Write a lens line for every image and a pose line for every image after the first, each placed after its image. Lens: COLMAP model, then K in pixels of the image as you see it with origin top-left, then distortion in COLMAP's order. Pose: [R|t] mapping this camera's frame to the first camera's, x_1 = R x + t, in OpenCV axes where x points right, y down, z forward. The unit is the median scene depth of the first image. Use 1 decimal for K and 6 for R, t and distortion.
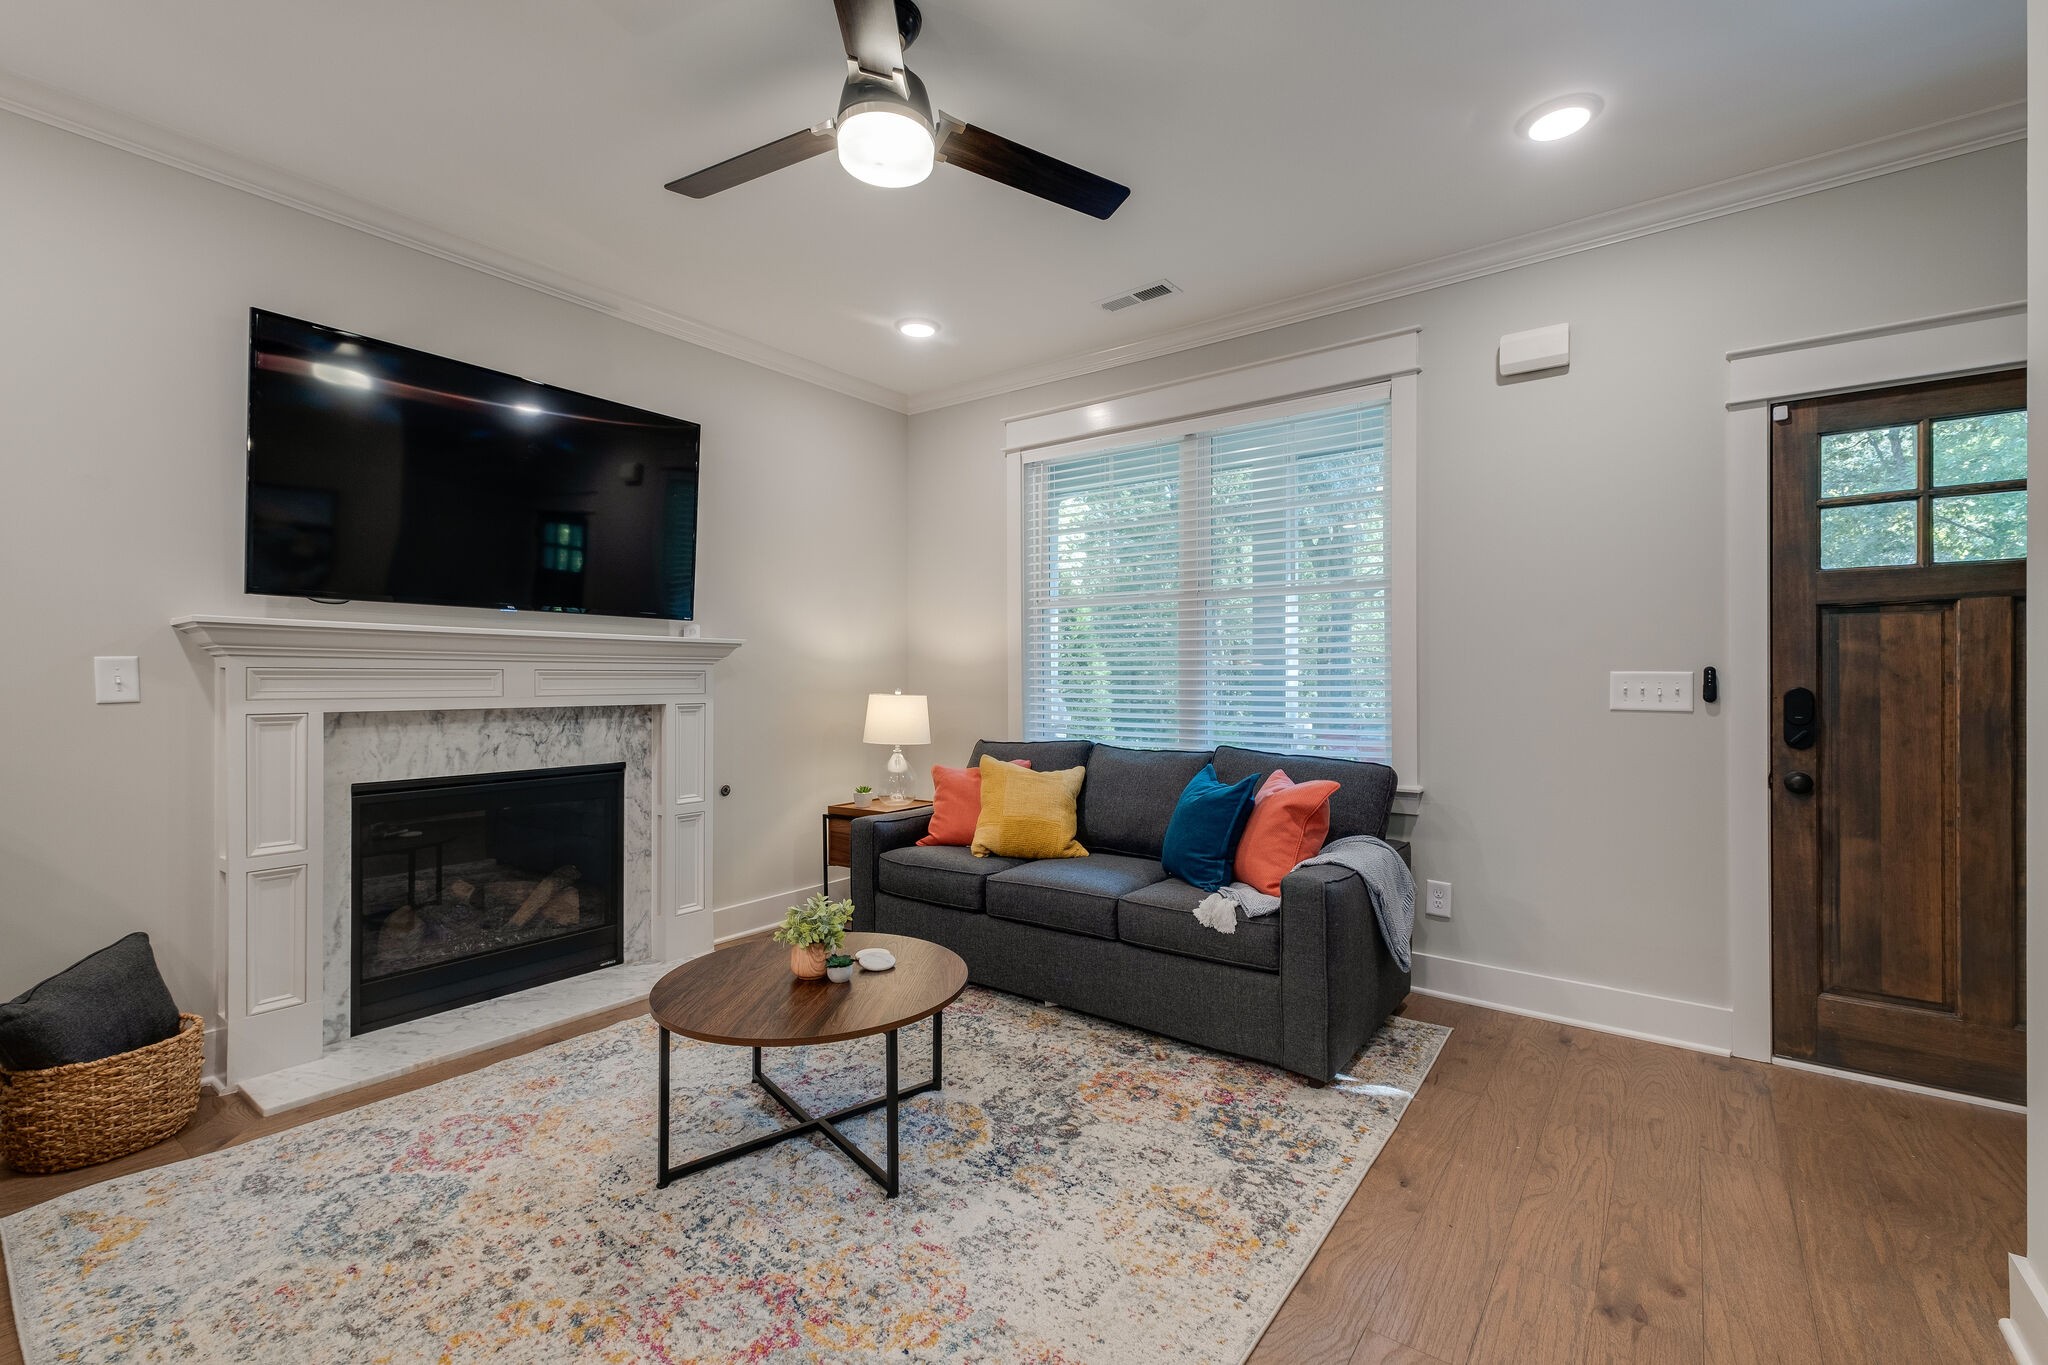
lens RADIAL K [[883.9, 0, 1035.0], [0, 883.9, 676.8], [0, 0, 1]] dist [0.019552, 0.000273]
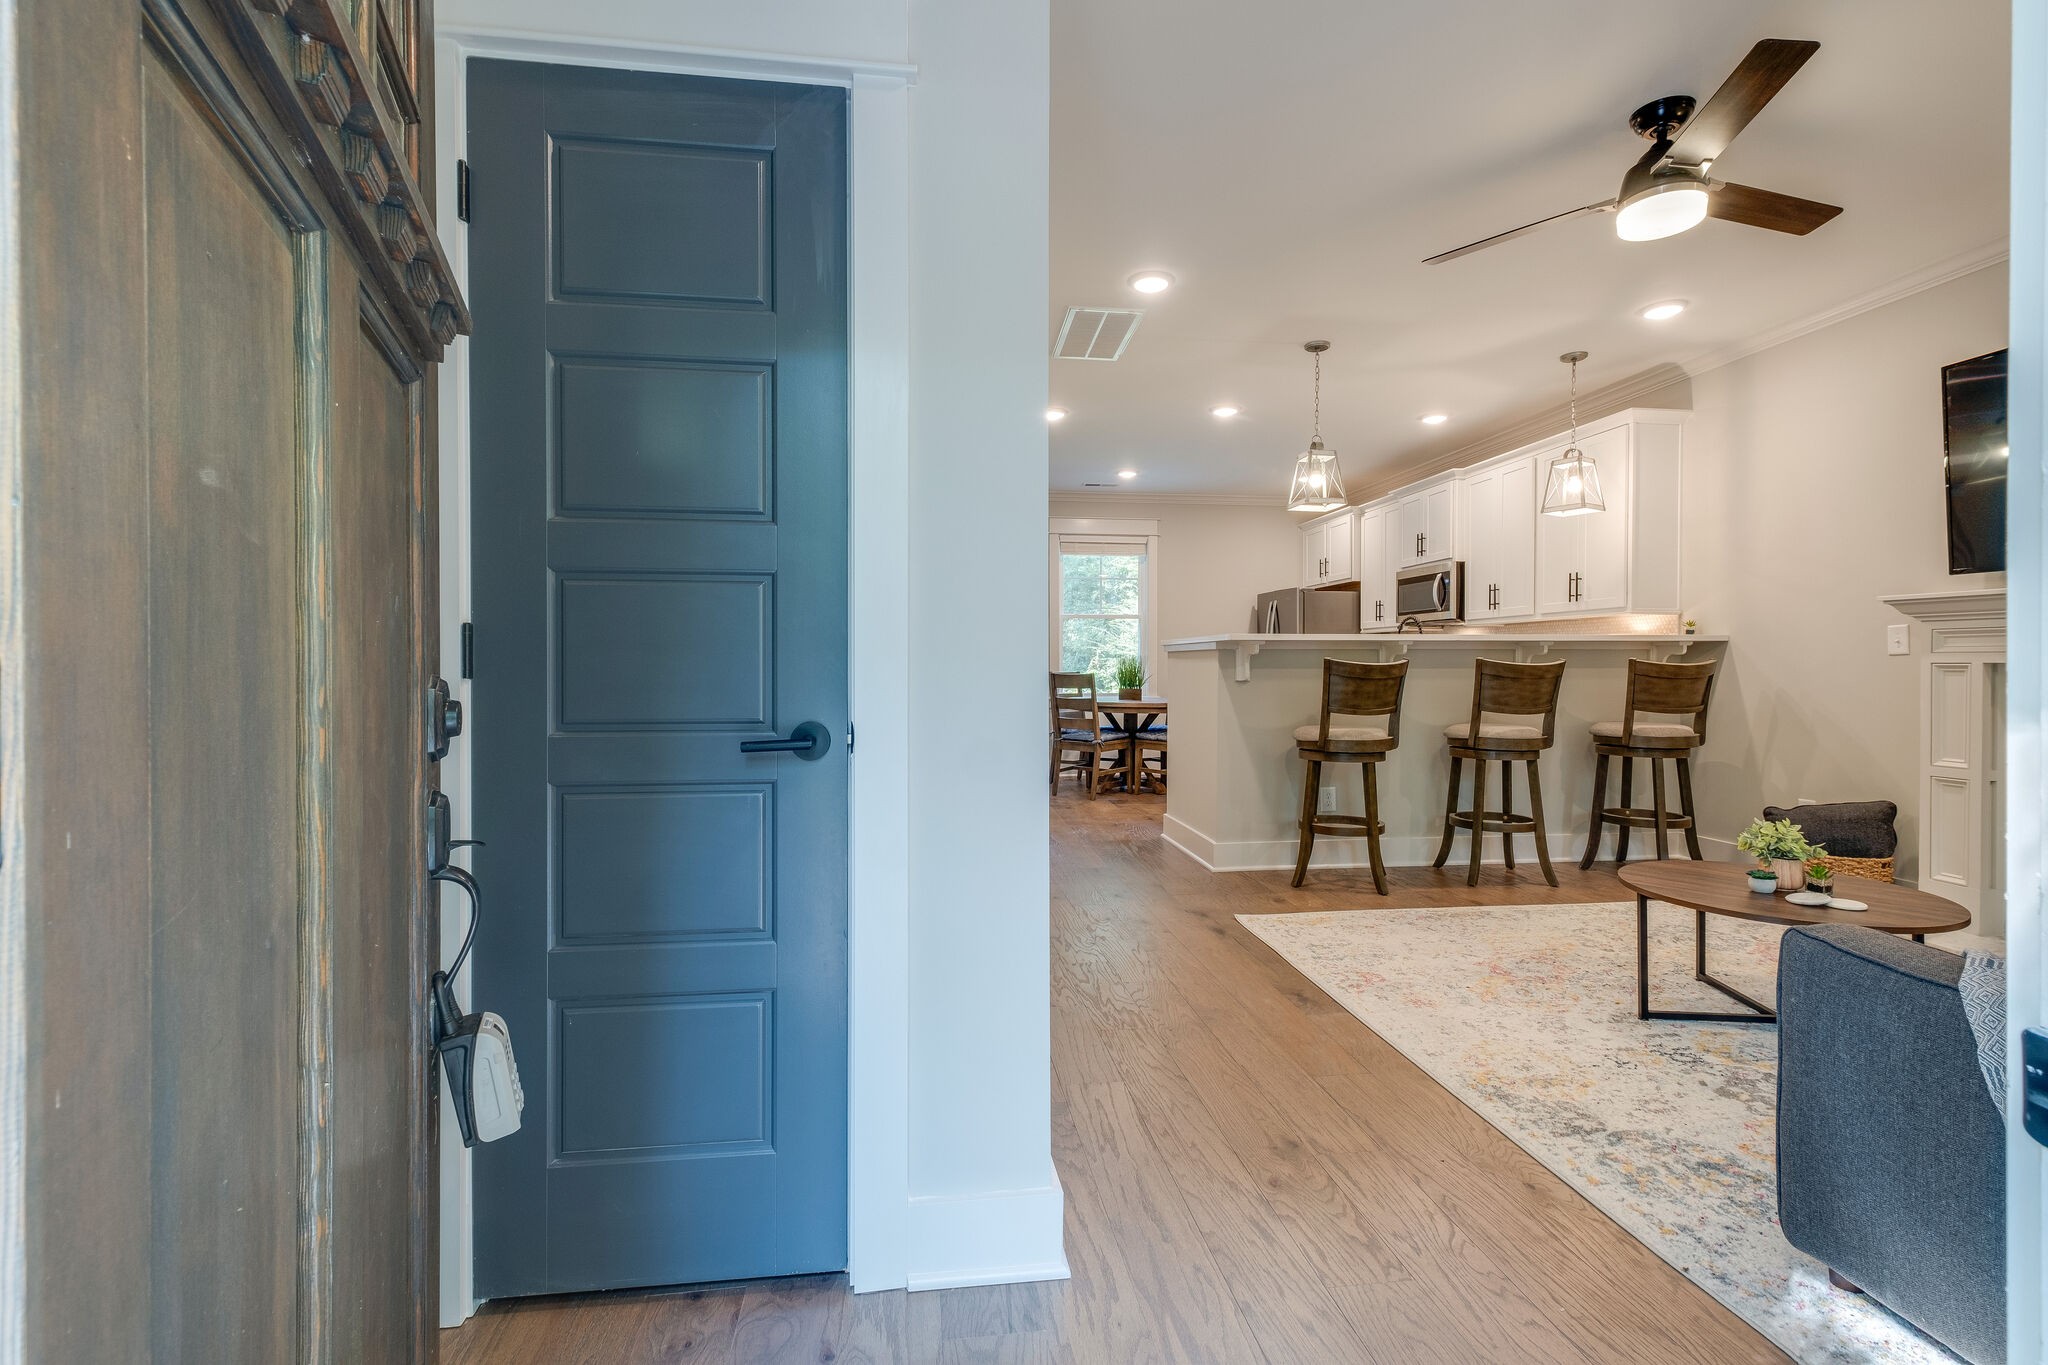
lens RADIAL K [[883.9, 0, 1022.4], [0, 883.9, 671.8], [0, 0, 1]] dist [0.019552, 0.000273]
pose [[-0.728092, 0.001635, -0.685478, 1.328815], [-0.004411, 0.999965, 0.007070, 0.062342], [0.685466, 0.008171, -0.728059, 1.254564]]
